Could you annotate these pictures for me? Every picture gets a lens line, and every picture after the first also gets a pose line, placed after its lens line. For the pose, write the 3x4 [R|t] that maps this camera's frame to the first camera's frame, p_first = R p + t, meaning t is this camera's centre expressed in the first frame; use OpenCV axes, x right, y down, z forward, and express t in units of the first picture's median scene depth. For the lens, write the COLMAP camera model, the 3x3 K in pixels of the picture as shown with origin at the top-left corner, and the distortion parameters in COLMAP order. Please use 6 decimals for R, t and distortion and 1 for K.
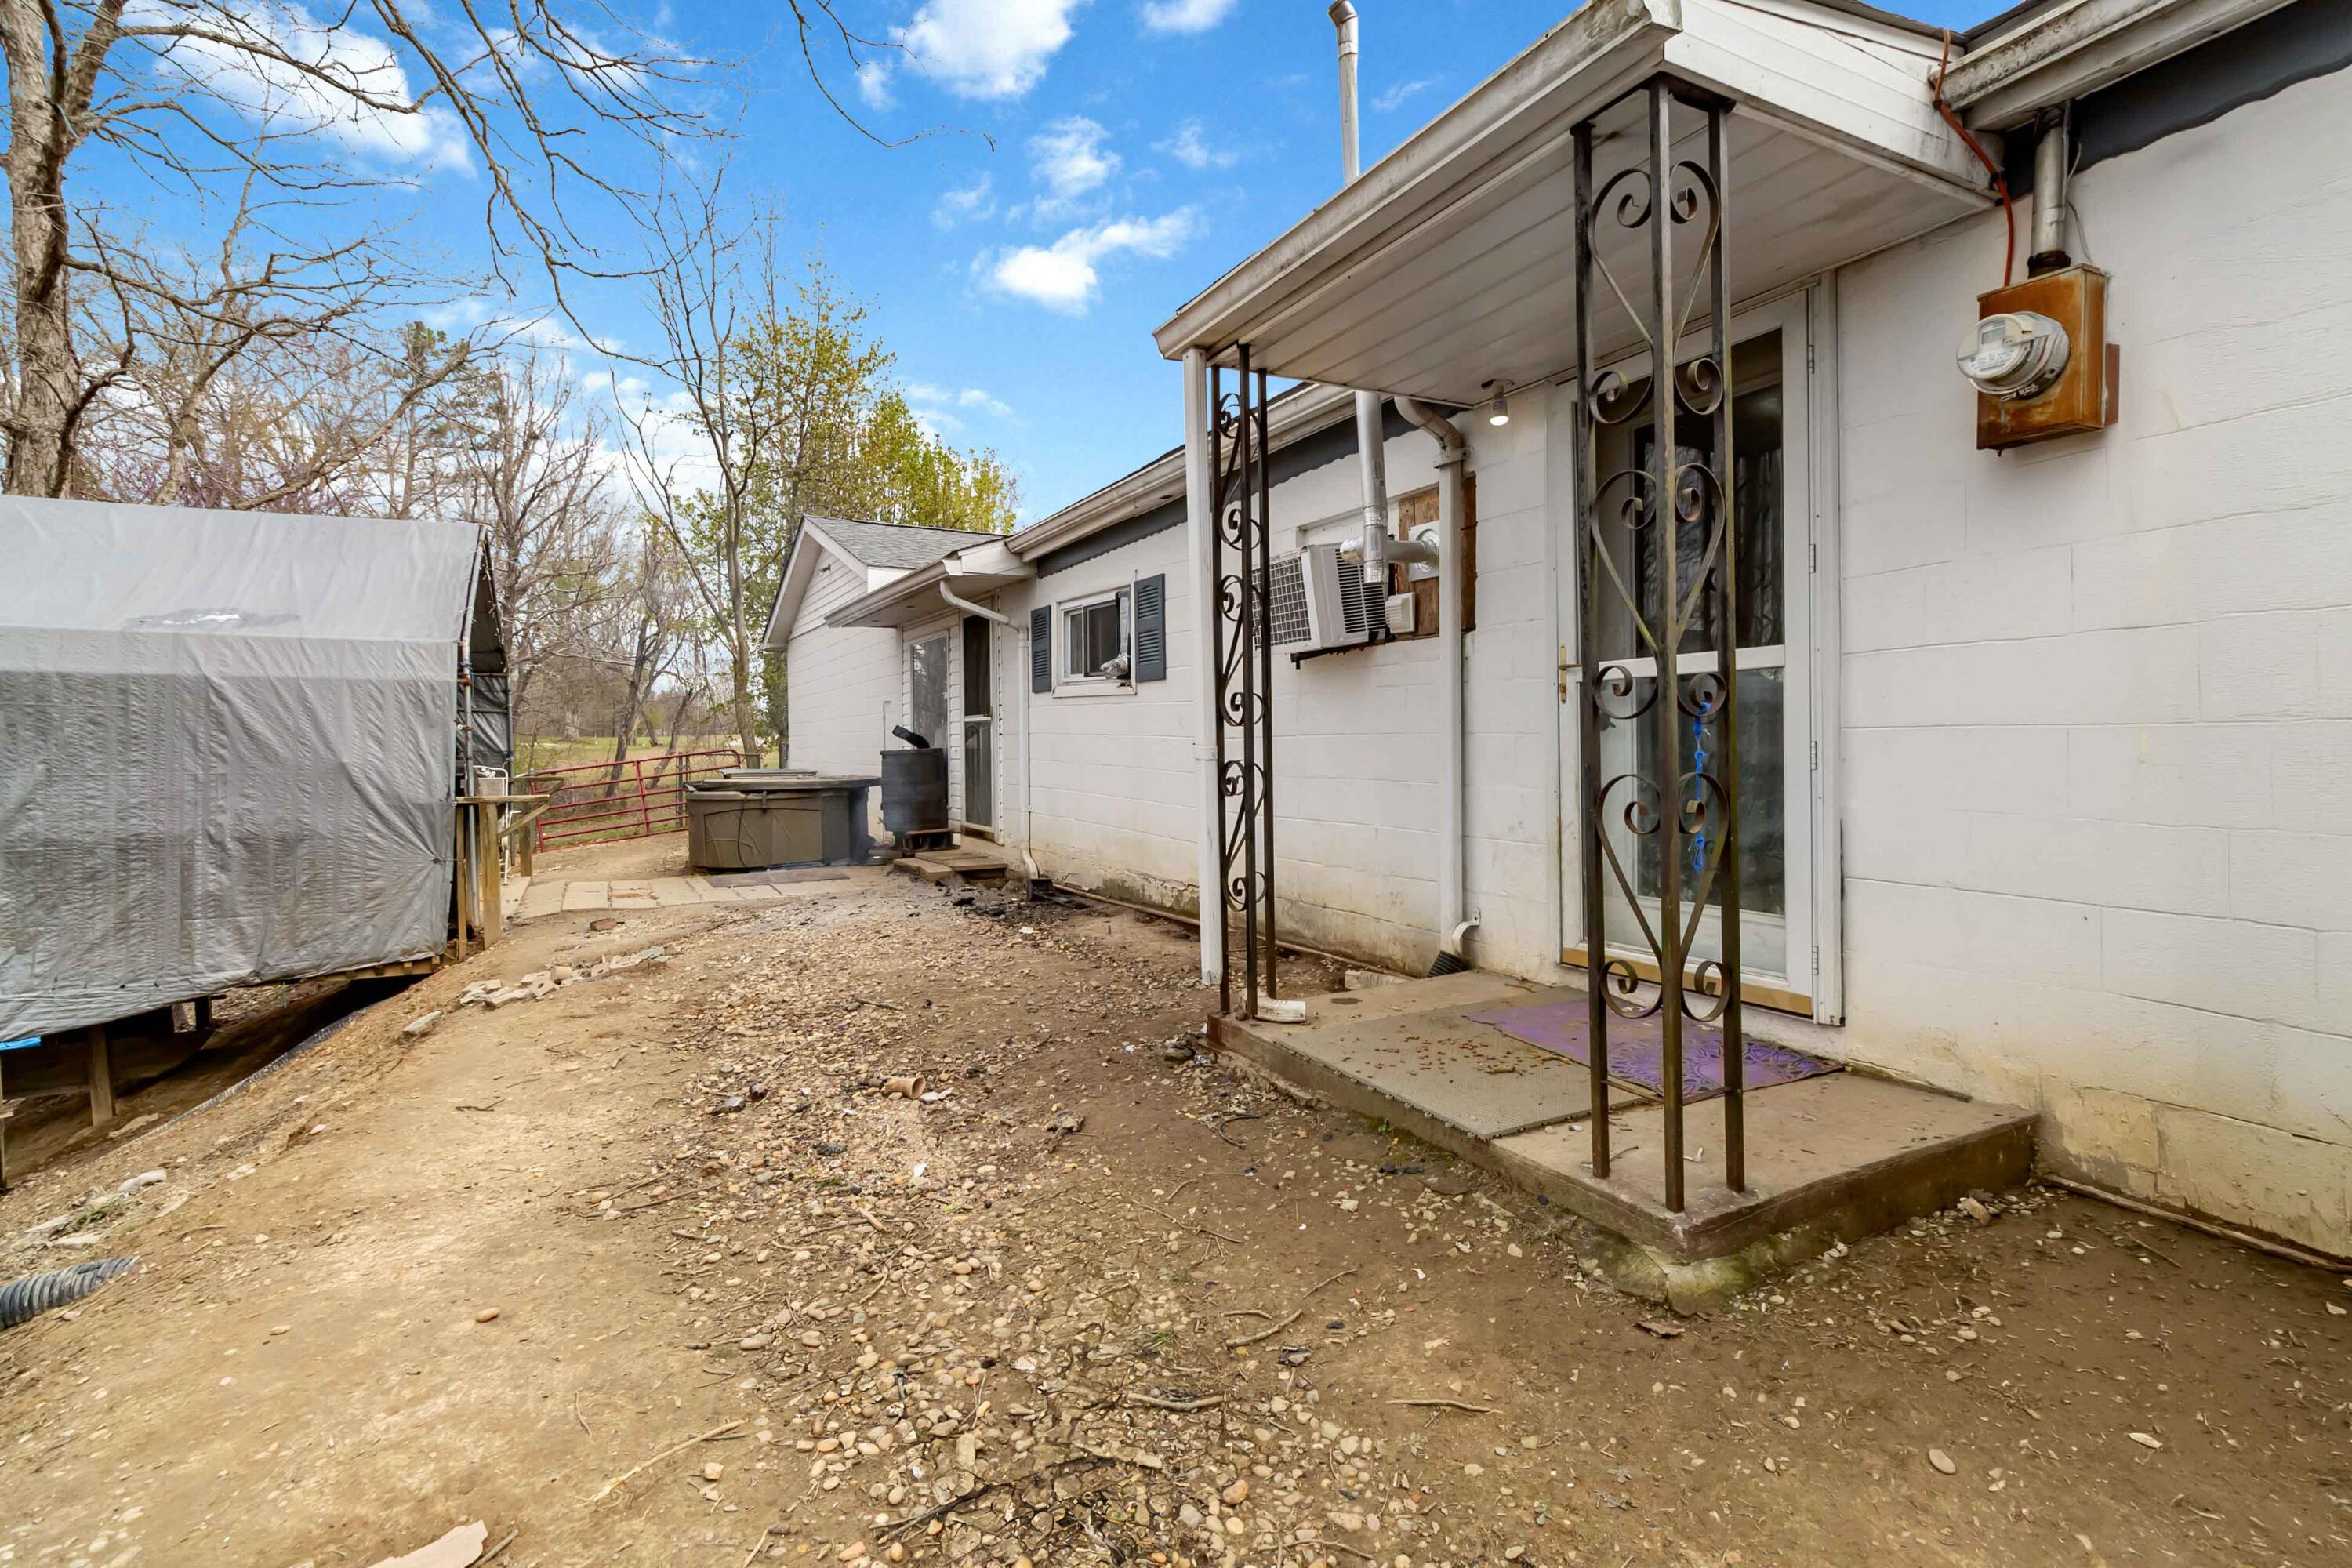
lens RADIAL K [[1111.2, 0, 1184.4], [0, 1111.2, 728.0], [0, 0, 1]] dist [-0.001279, -0.000173]
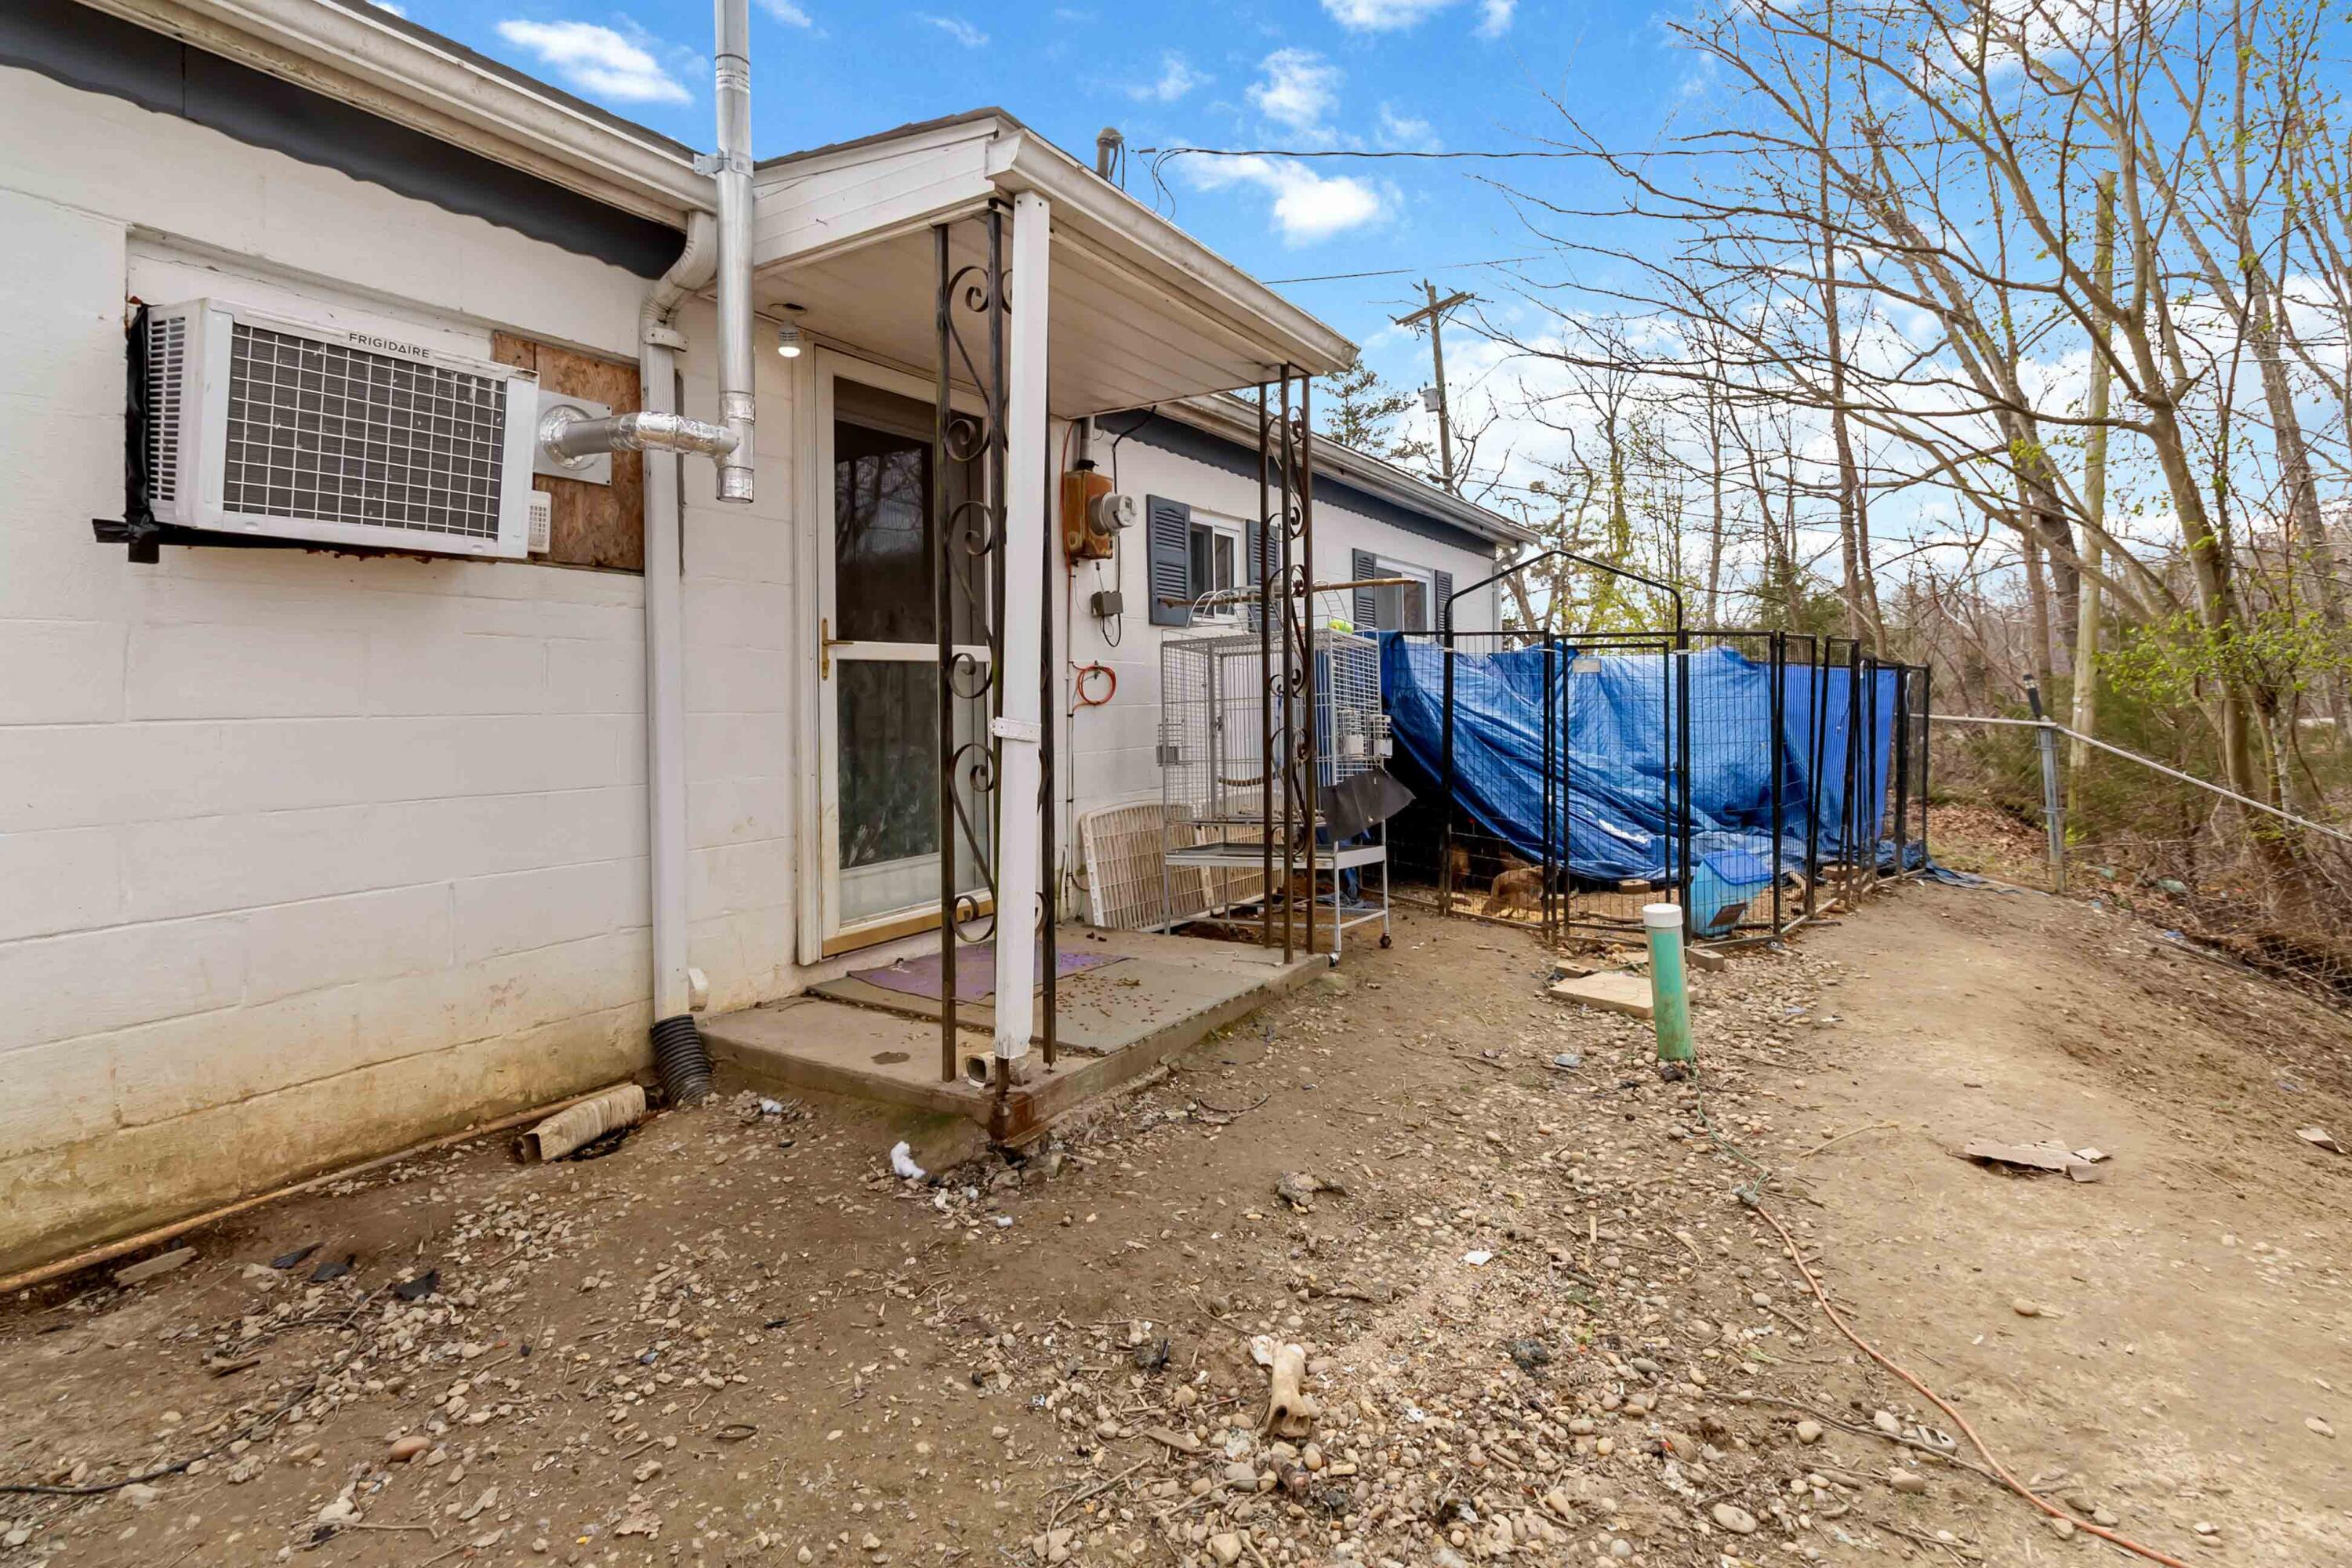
lens RADIAL K [[1111.2, 0, 1184.4], [0, 1111.2, 728.0], [0, 0, 1]] dist [-0.001279, -0.000173]
pose [[-0.505764, -0.012875, 0.862576, -0.775450], [0.006539, 0.999803, 0.018757, 0.005283], [-0.862647, 0.015127, -0.505581, 1.509921]]
